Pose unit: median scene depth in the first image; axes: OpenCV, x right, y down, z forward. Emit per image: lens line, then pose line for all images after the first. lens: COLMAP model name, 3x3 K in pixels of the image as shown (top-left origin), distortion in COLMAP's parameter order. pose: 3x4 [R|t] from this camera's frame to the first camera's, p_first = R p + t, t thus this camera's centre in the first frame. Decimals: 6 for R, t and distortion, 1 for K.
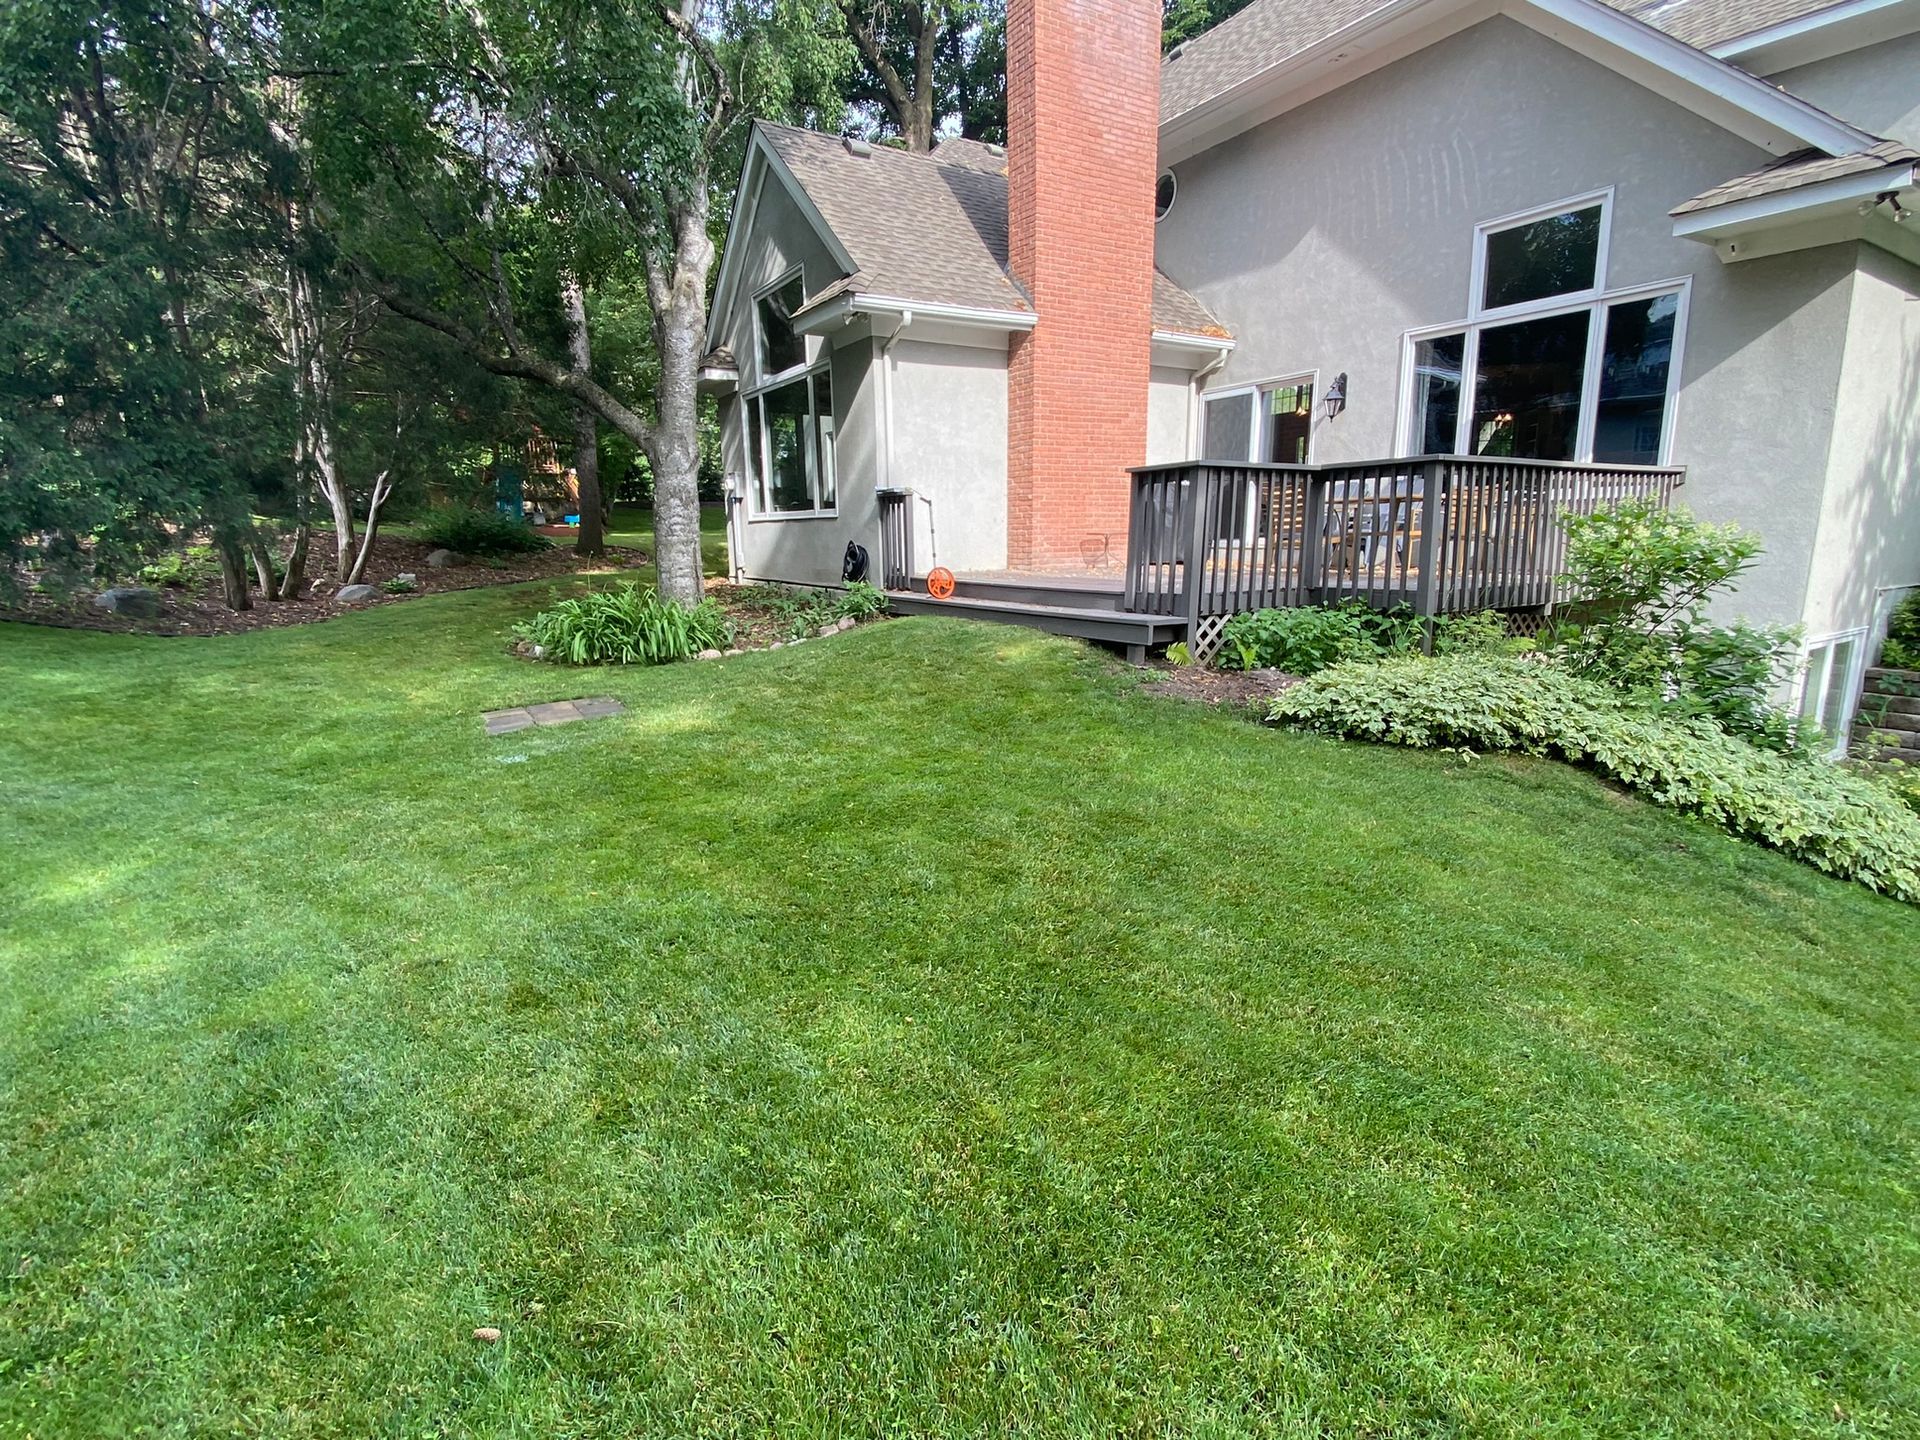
lens RADIAL K [[1005.3, 0, 966.1], [0, 1005.3, 781.5], [0, 0, 1]] dist [0.000436, -0.000564]
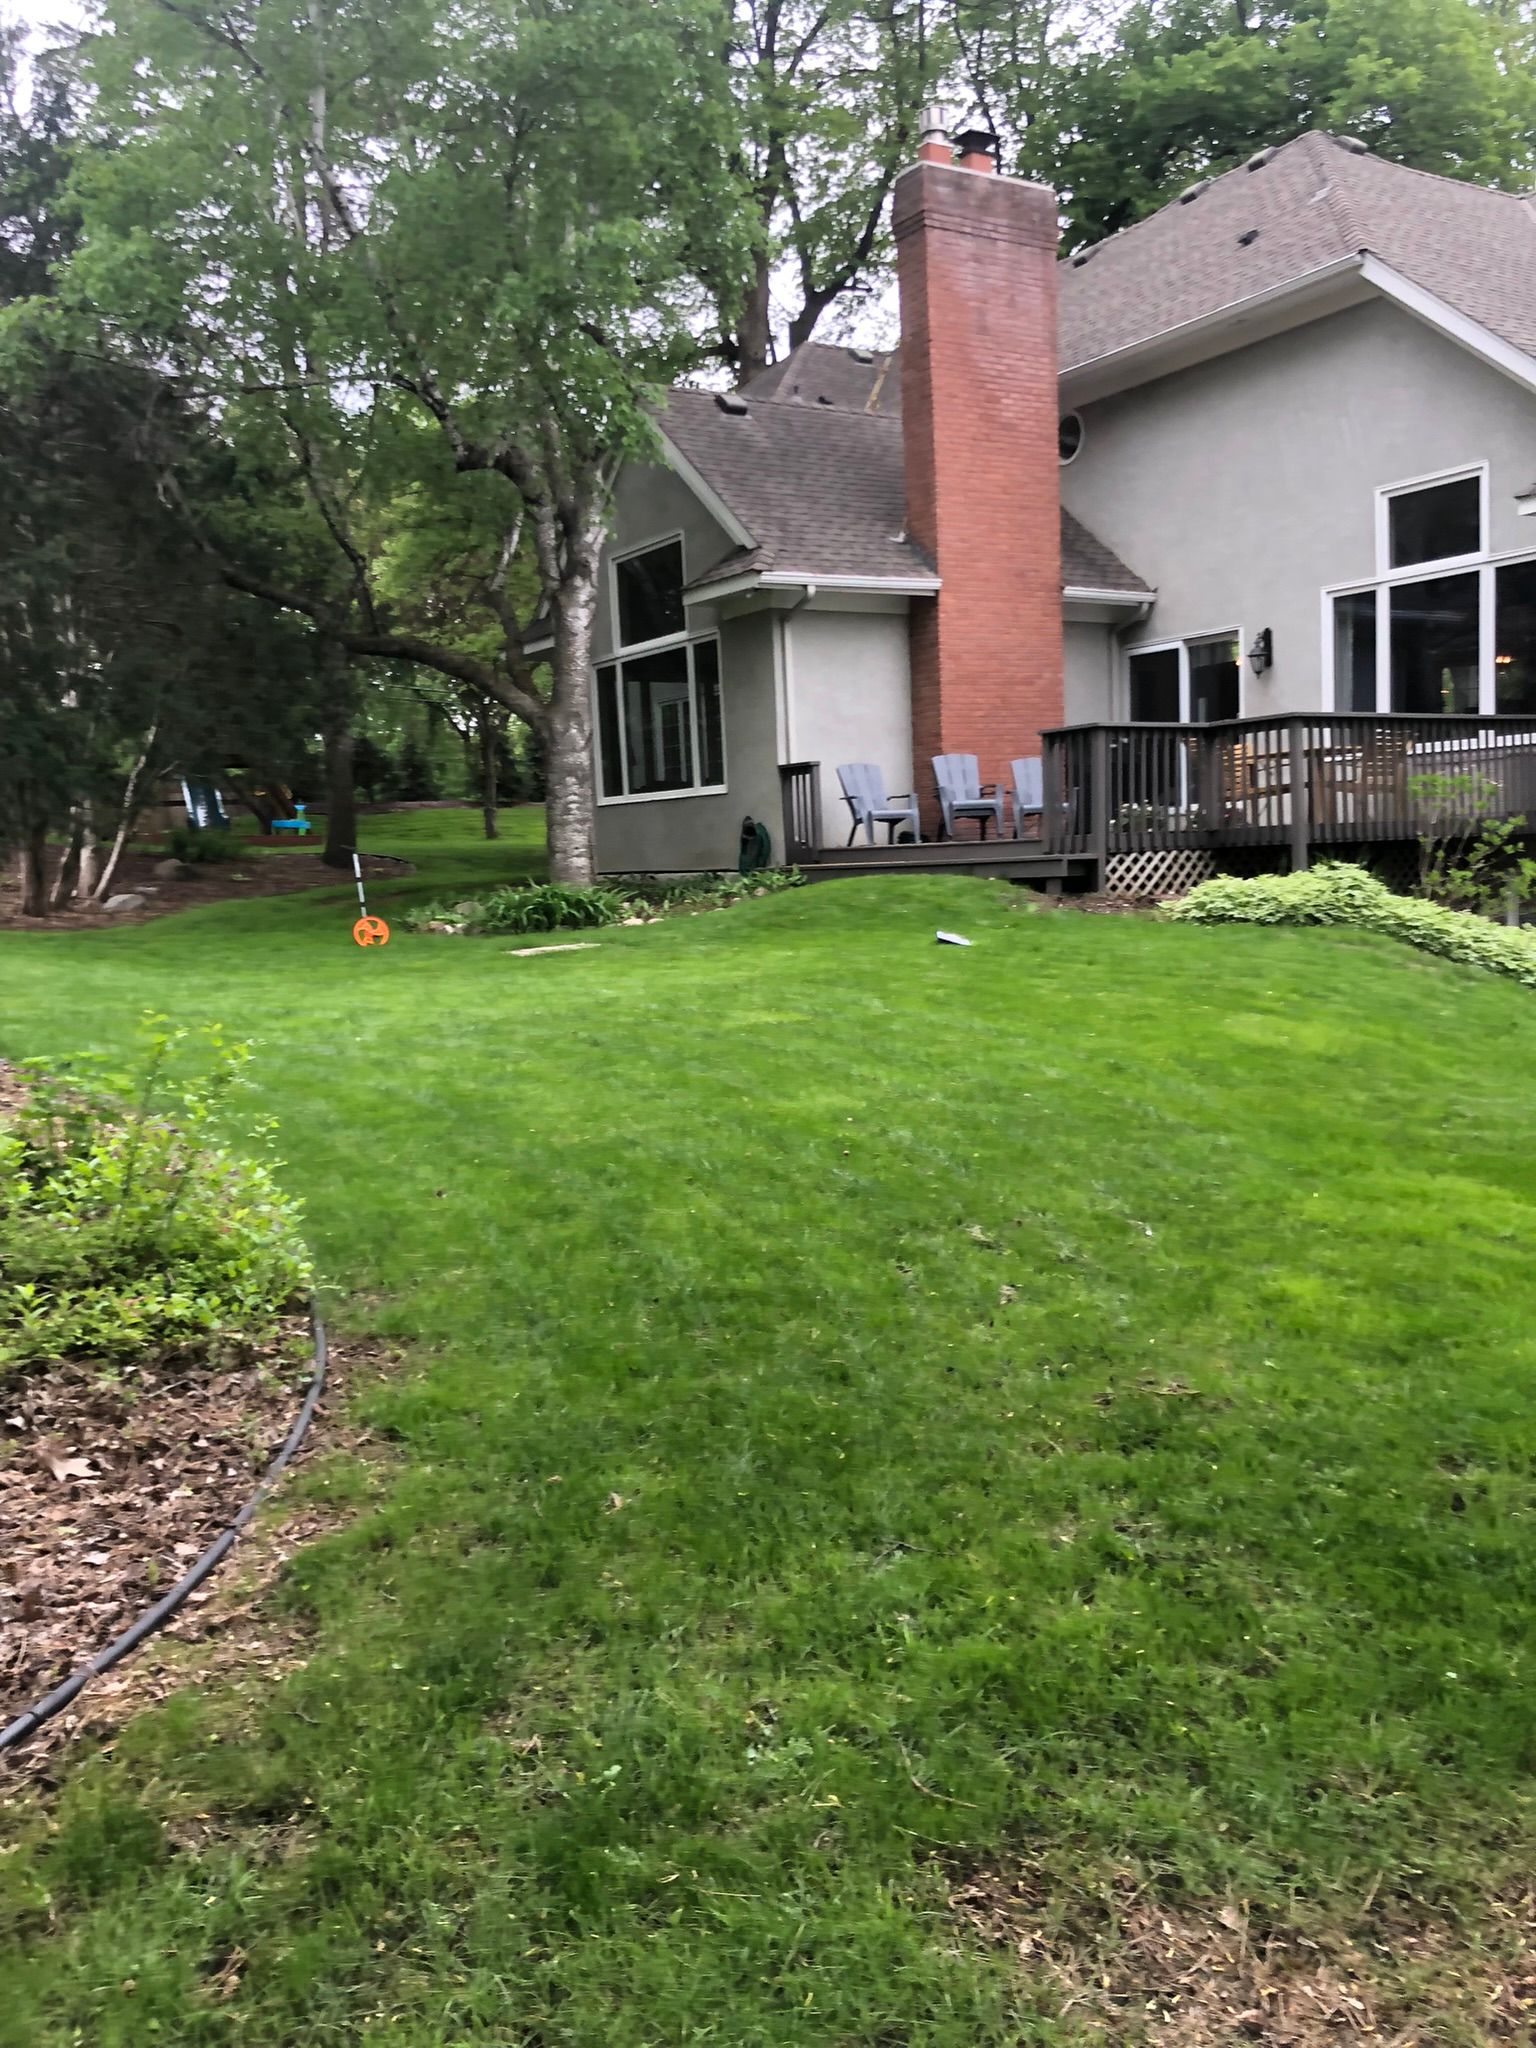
lens RADIAL K [[1647.4, 0, 768.0], [0, 1647.4, 1024.0], [0, 0, 1]] dist [0.002019, 0.001987]
pose [[0.999451, -0.027270, -0.018797, -0.082563], [0.024533, 0.990814, -0.132987, 0.176128], [0.022251, 0.132453, 0.990939, -0.554345]]
